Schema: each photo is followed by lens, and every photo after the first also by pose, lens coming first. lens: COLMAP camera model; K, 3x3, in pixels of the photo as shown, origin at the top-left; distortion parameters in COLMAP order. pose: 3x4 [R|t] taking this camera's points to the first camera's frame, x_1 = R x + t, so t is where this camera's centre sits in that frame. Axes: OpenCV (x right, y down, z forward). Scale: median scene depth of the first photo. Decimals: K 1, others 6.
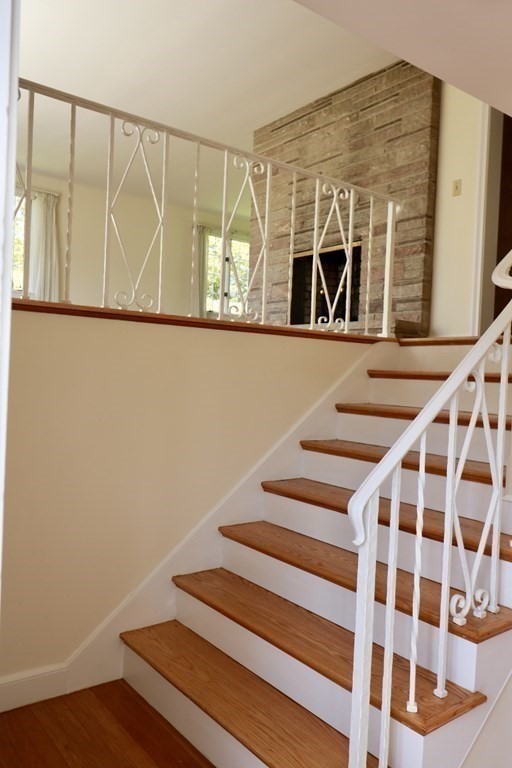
lens RADIAL K [[607.0, 0, 256.0], [0, 607.0, 384.0], [0, 0, 1]] dist [0.014721, -0.005959]
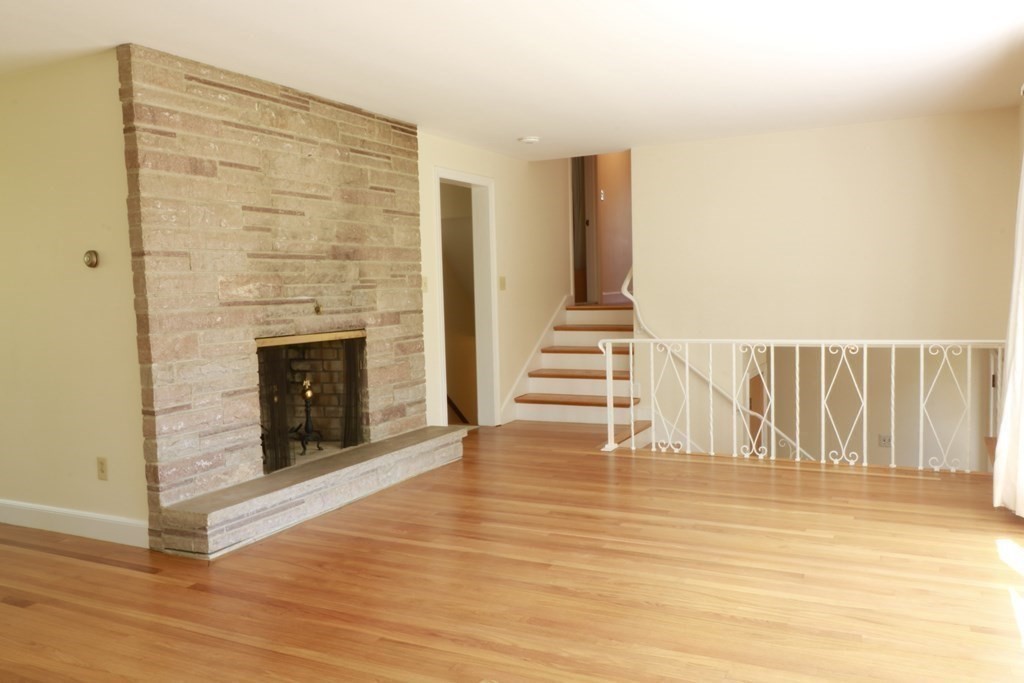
lens RADIAL K [[809.3, 0, 520.1], [0, 809.3, 345.5], [0, 0, 1]] dist [0.014721, -0.005959]
pose [[-0.439571, -0.096383, 0.893022, -0.757592], [0.024337, 0.992583, 0.119107, -0.311875], [-0.897878, 0.074090, -0.433965, 1.190648]]
